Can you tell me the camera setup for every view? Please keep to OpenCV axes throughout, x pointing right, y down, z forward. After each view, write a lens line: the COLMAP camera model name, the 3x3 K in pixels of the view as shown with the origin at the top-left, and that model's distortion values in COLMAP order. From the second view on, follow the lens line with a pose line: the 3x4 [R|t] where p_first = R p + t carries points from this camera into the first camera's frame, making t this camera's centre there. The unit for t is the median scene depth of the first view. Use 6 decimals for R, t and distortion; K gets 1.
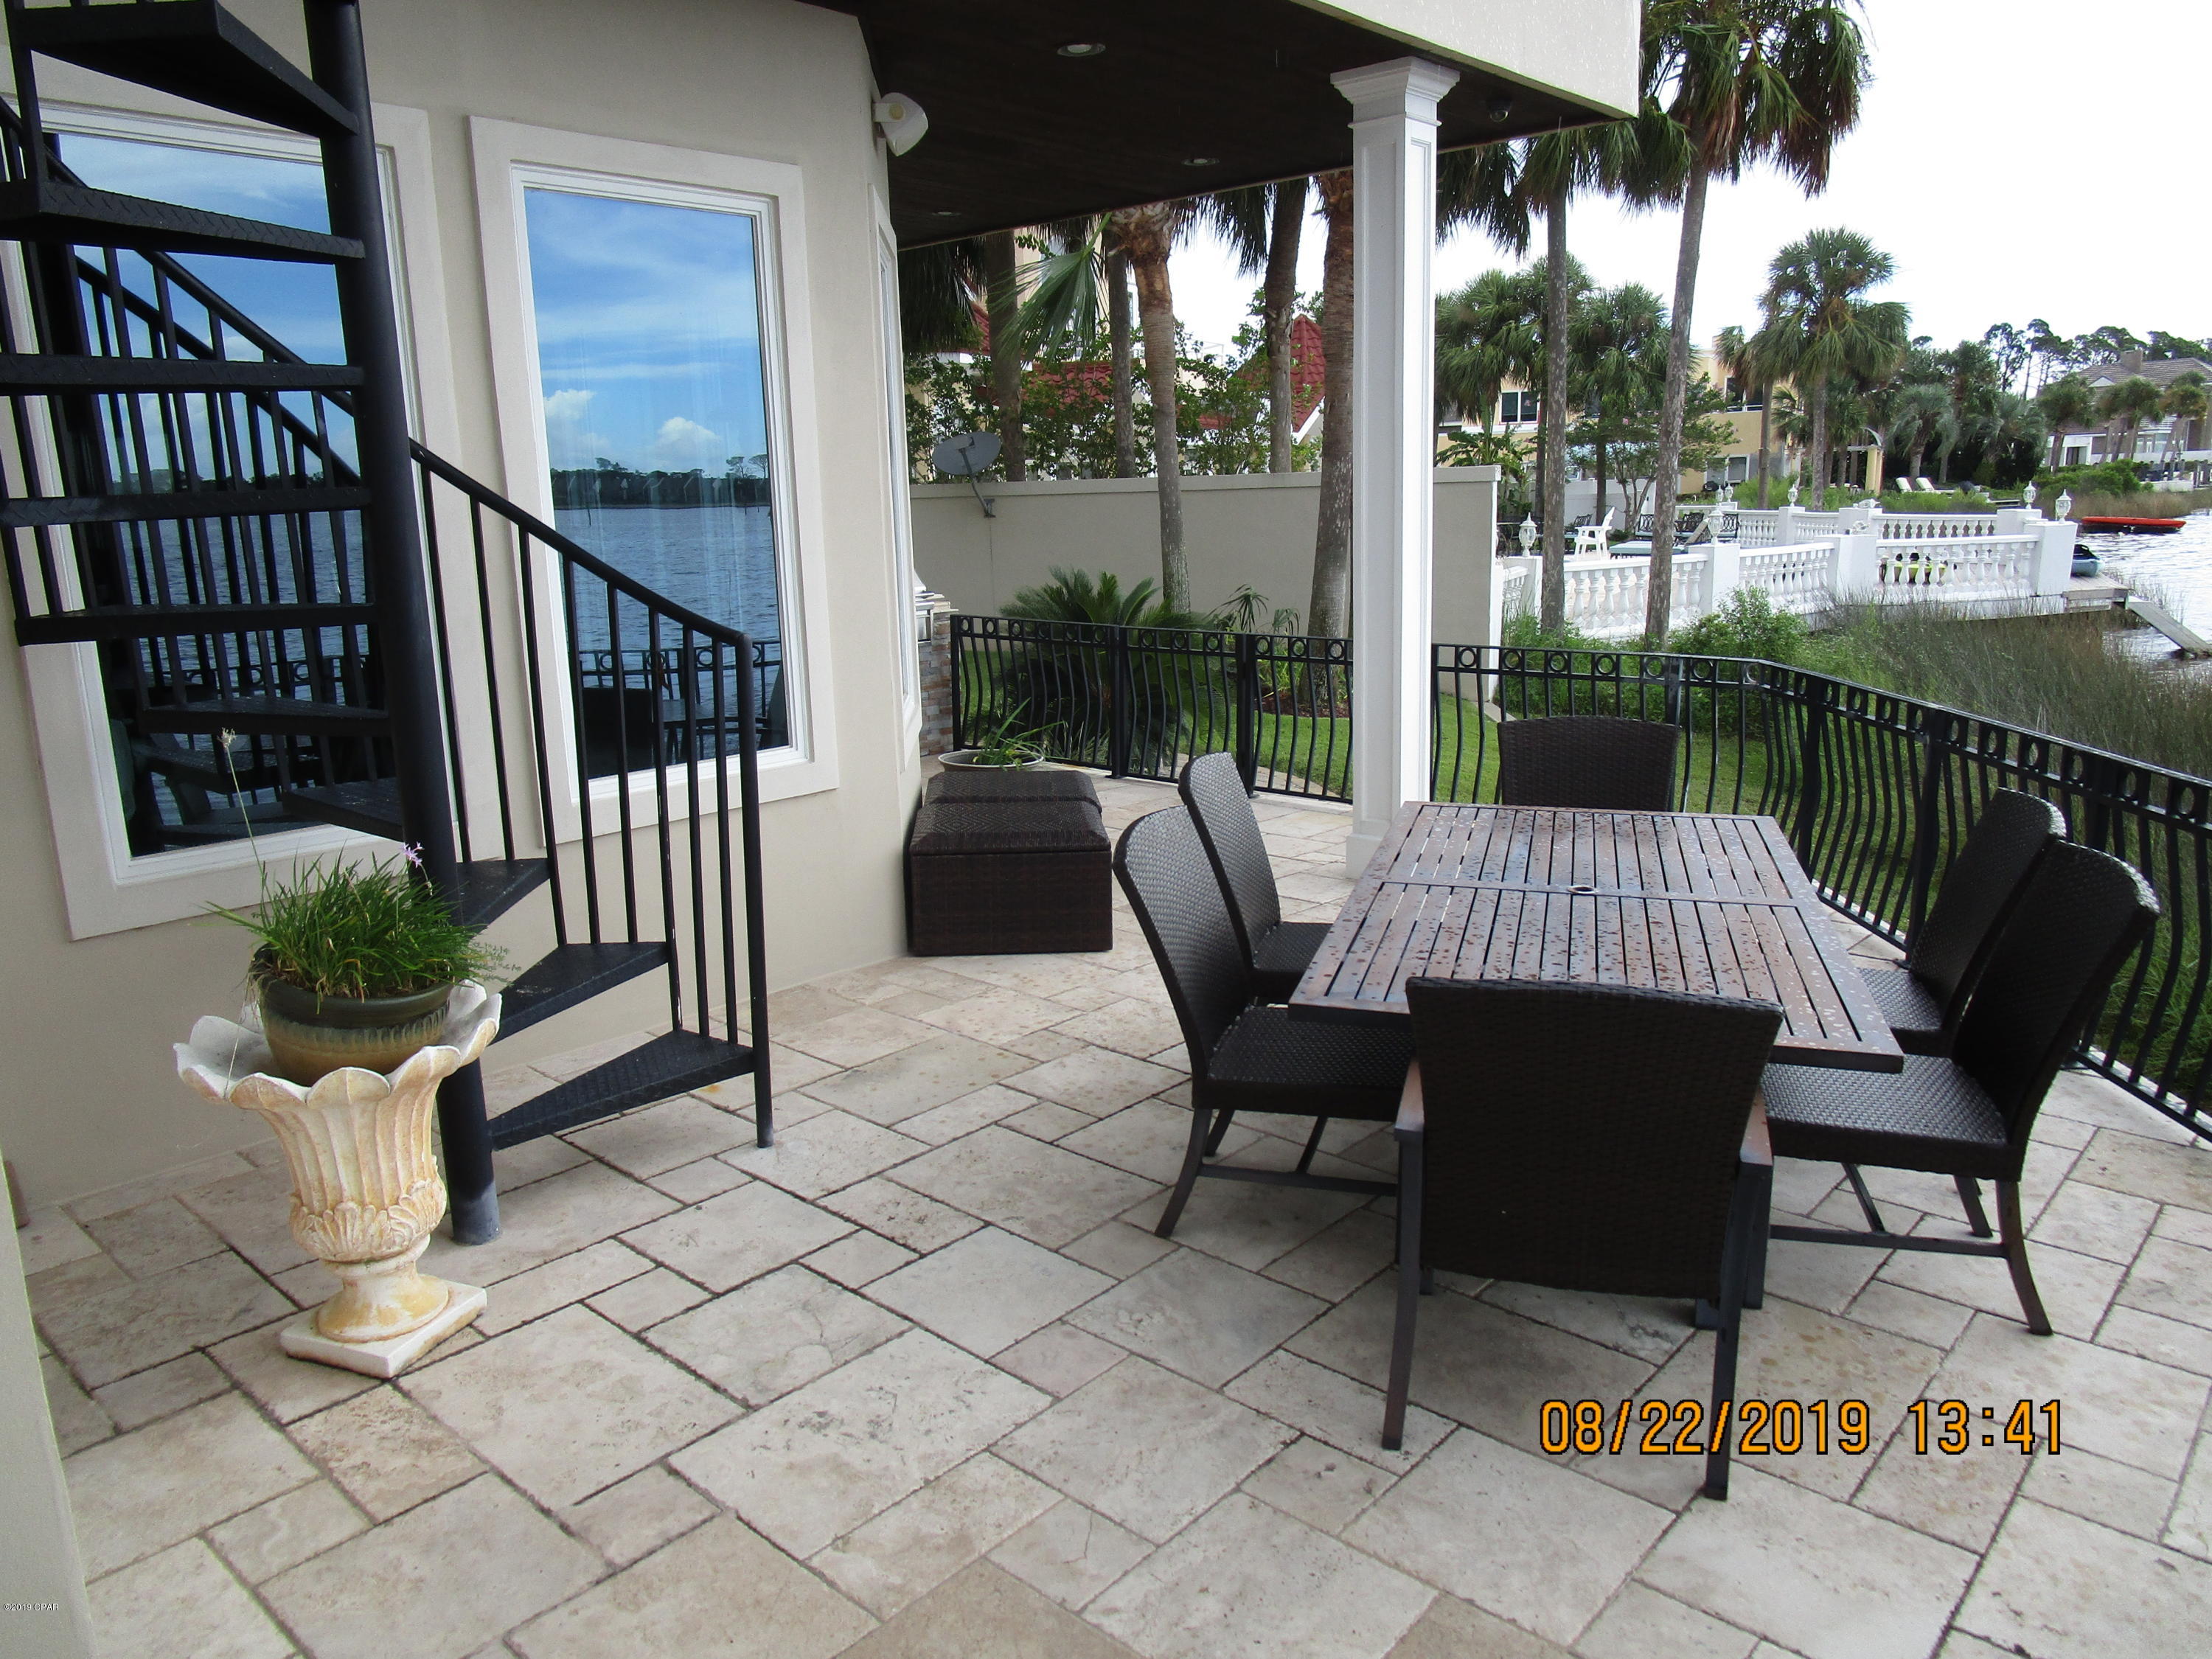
lens RADIAL K [[1573.9, 0, 1109.7], [0, 1573.9, 844.9], [0, 0, 1]] dist [-0.033453, 0.016296]
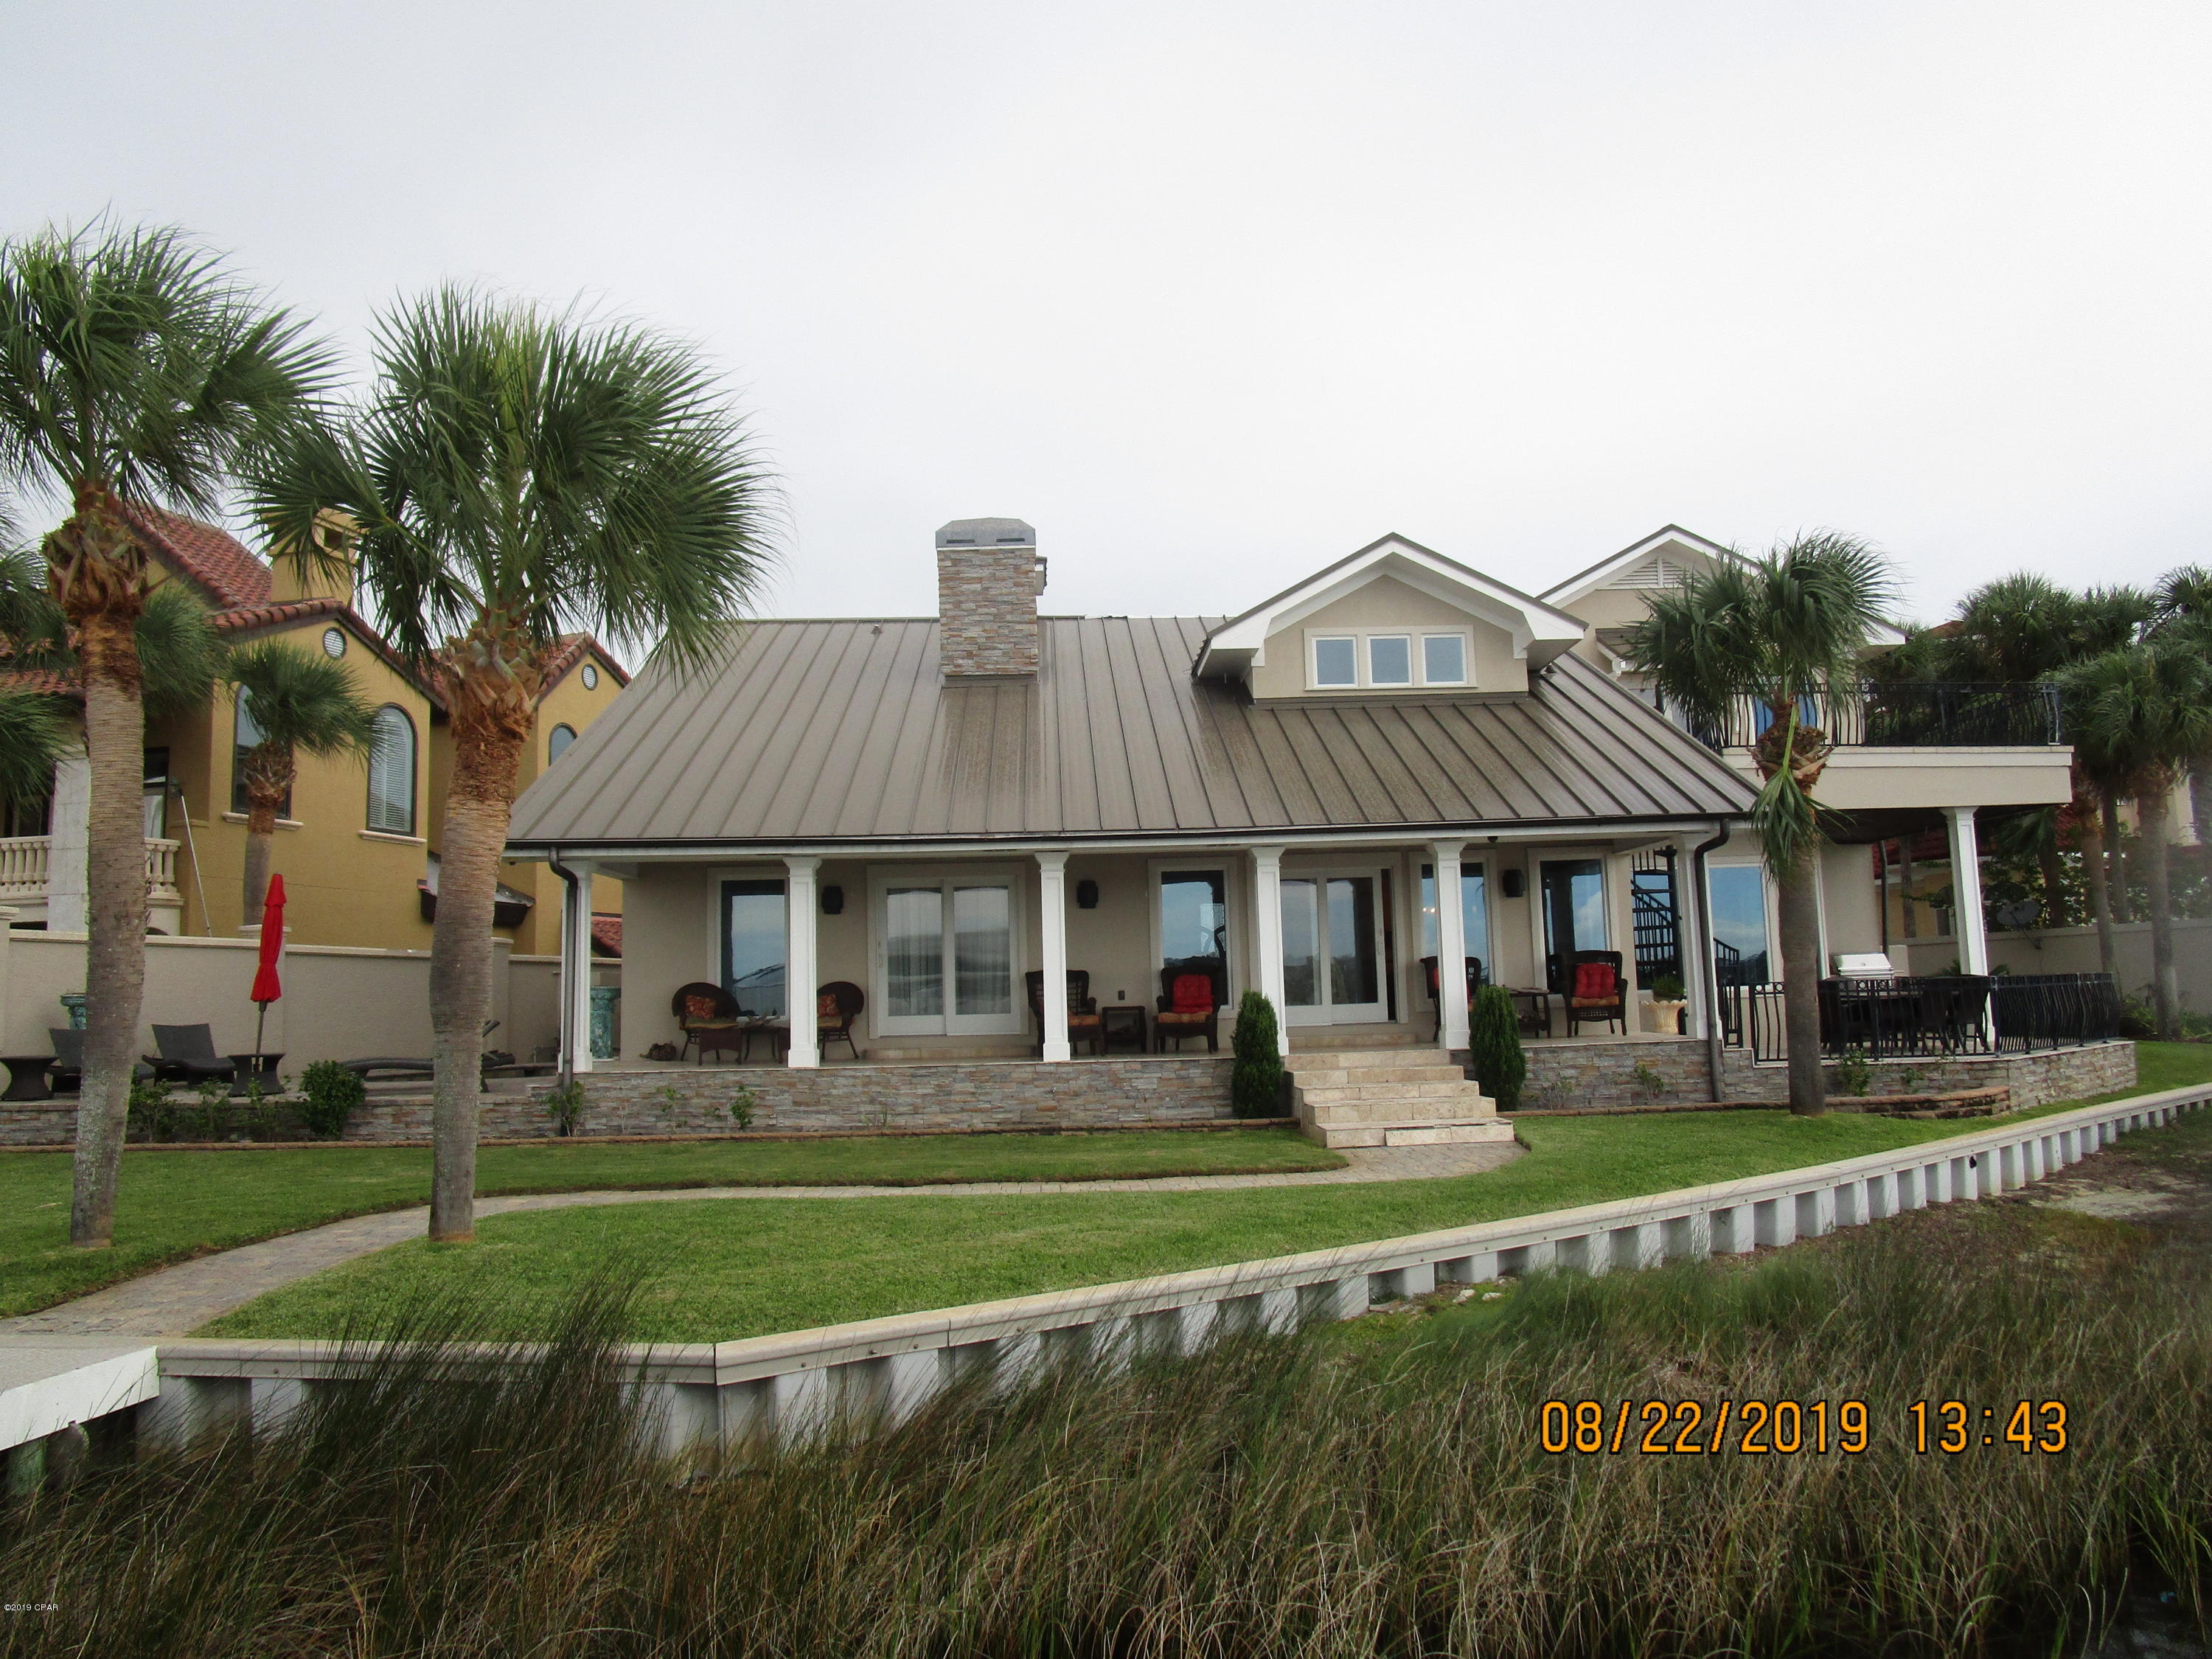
lens RADIAL K [[1573.9, 0, 1093.2], [0, 1573.9, 834.9], [0, 0, 1]] dist [-0.033453, 0.016296]
pose [[0.687726, -0.075876, -0.721994, 2.418635], [-0.146049, 0.959729, -0.239977, 1.234571], [0.711128, 0.270485, 0.648949, -4.688445]]
